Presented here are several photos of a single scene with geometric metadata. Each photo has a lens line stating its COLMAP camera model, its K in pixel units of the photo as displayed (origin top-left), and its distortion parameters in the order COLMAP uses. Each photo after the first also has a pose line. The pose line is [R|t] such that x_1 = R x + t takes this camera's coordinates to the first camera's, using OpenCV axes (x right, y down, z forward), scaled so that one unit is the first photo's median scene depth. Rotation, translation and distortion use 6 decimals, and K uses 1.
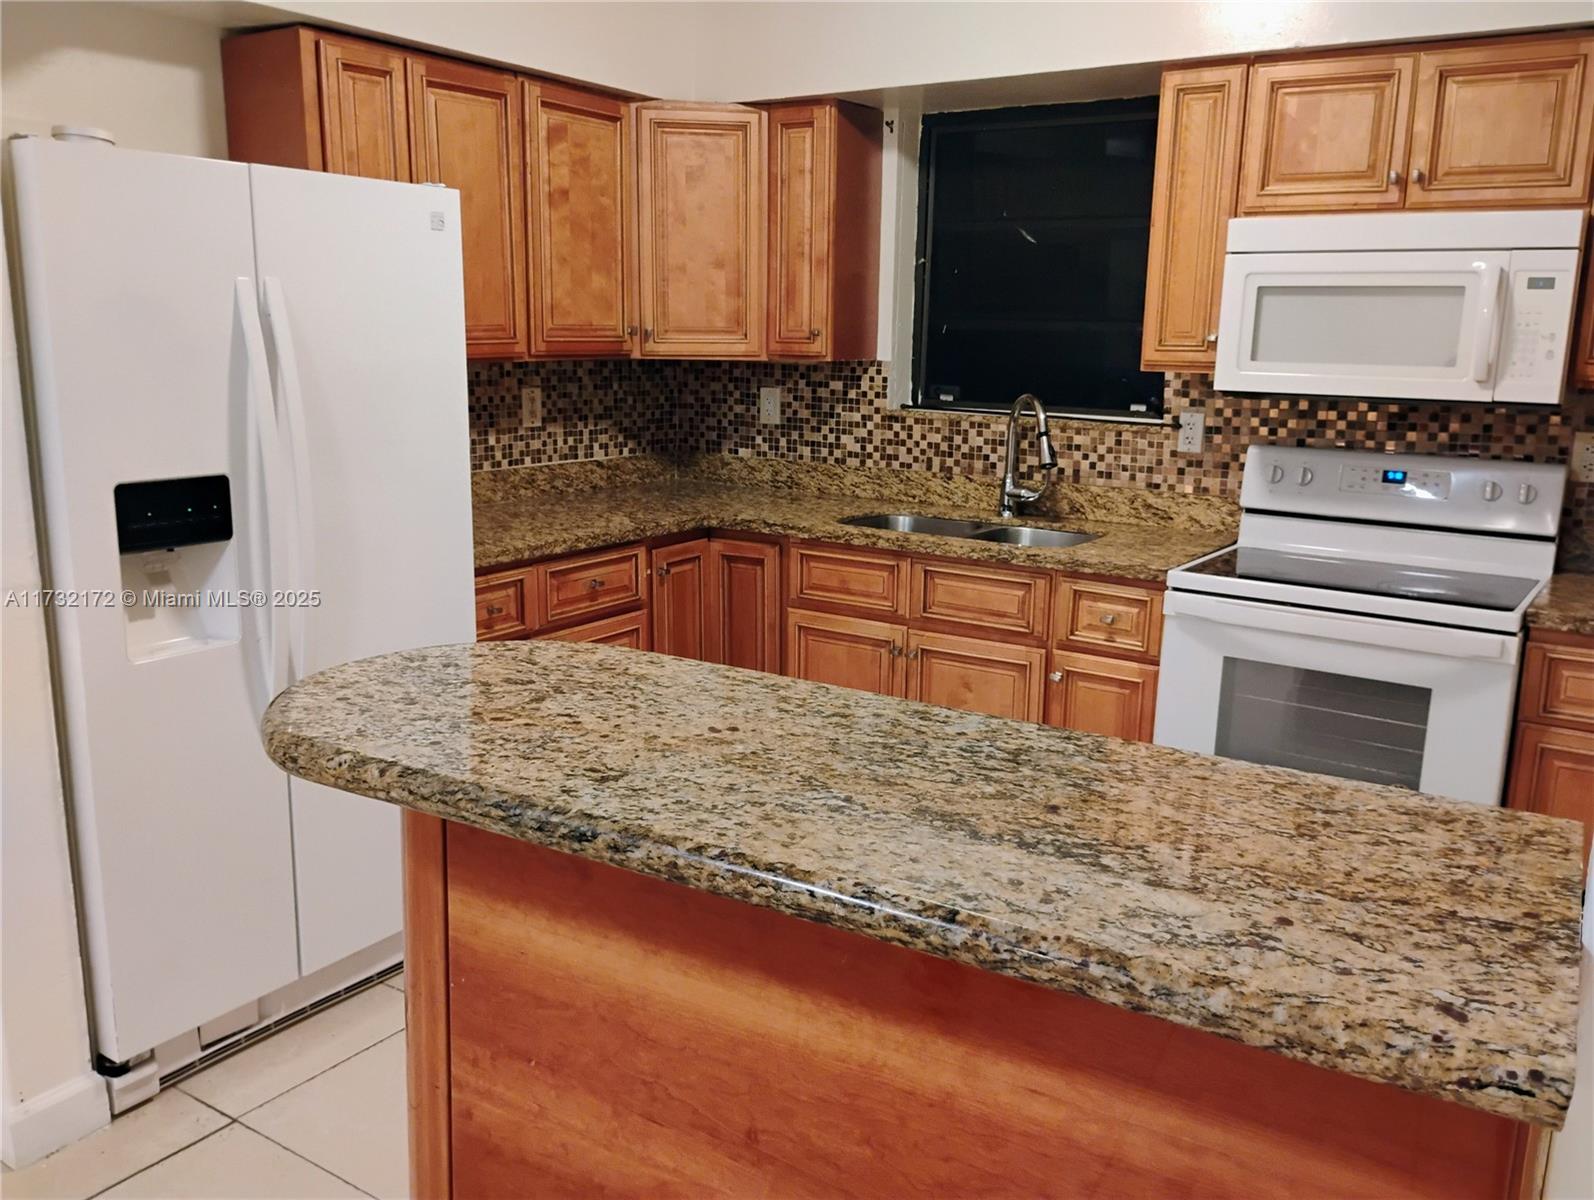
lens RADIAL K [[1332.4, 0, 794.1], [0, 1332.4, 598.0], [0, 0, 1]] dist [0.043781, -0.045547]
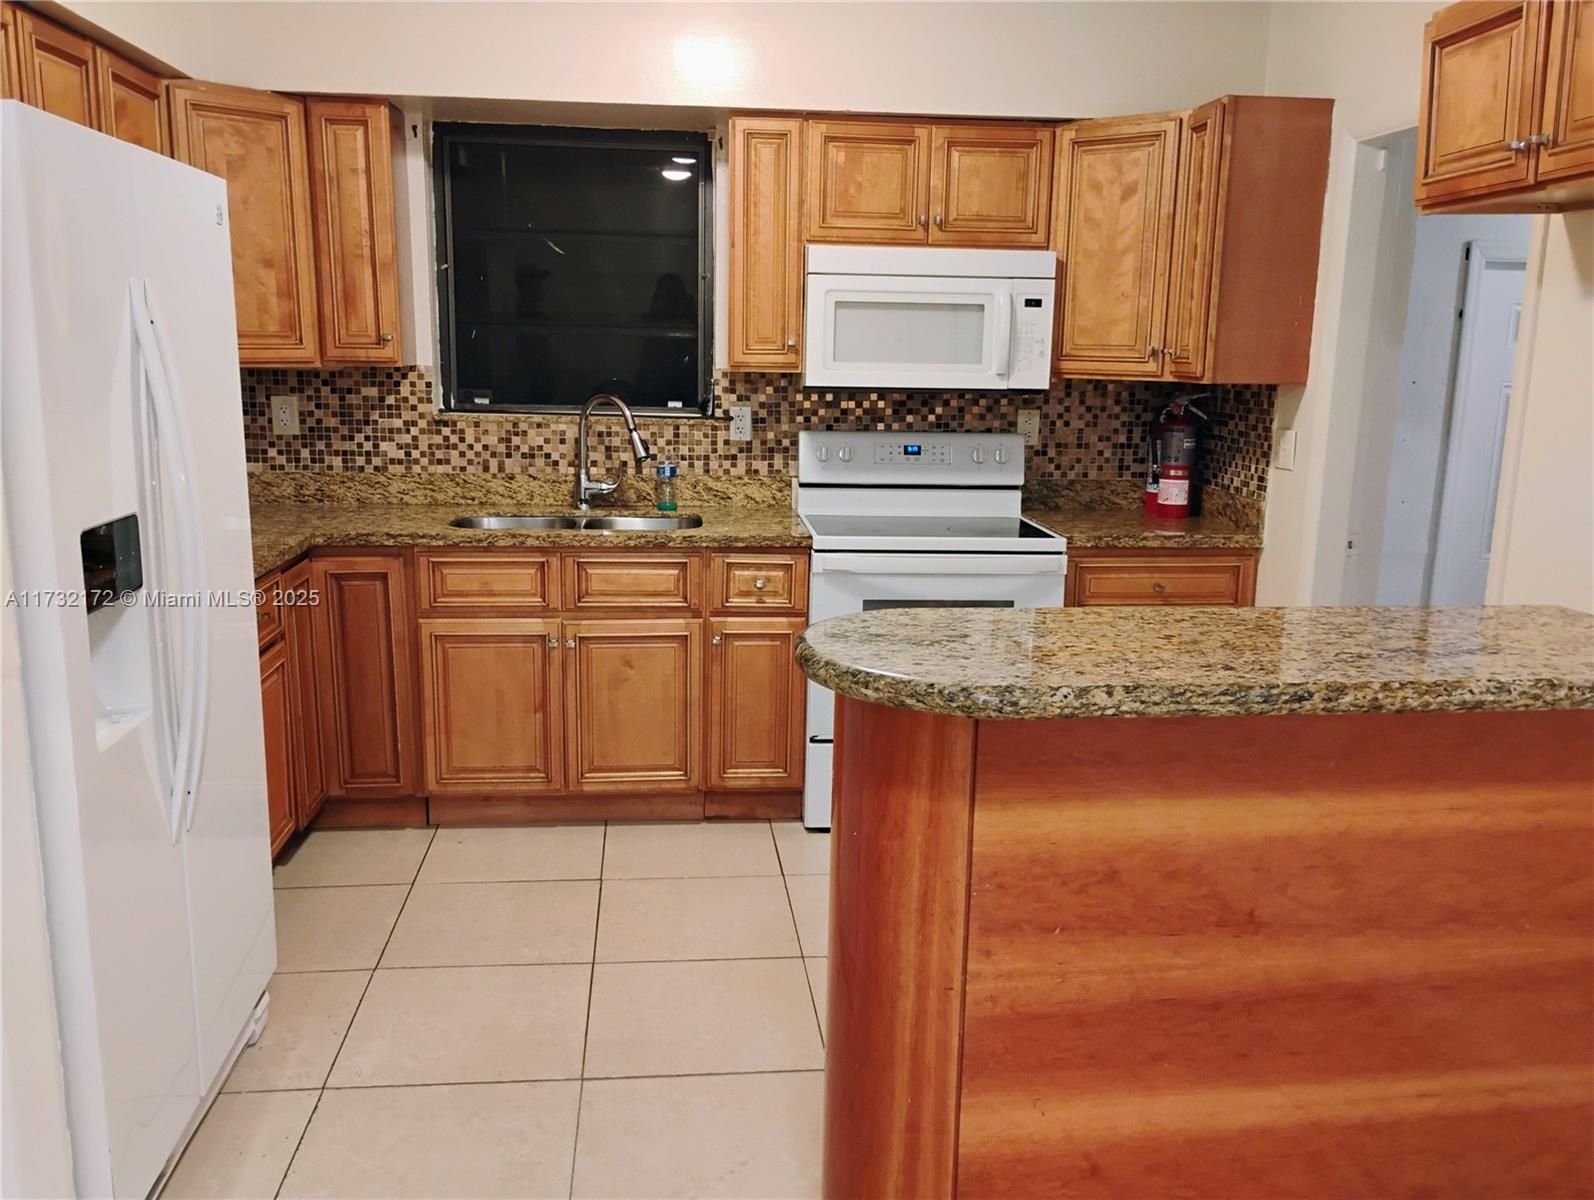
lens RADIAL K [[1332.4, 0, 794.4], [0, 1332.4, 604.7], [0, 0, 1]] dist [0.043781, -0.045547]
pose [[0.774237, -0.127170, 0.619988, -0.432092], [0.124739, 0.991052, 0.047507, -0.016490], [-0.620481, 0.040555, 0.783172, 0.063448]]
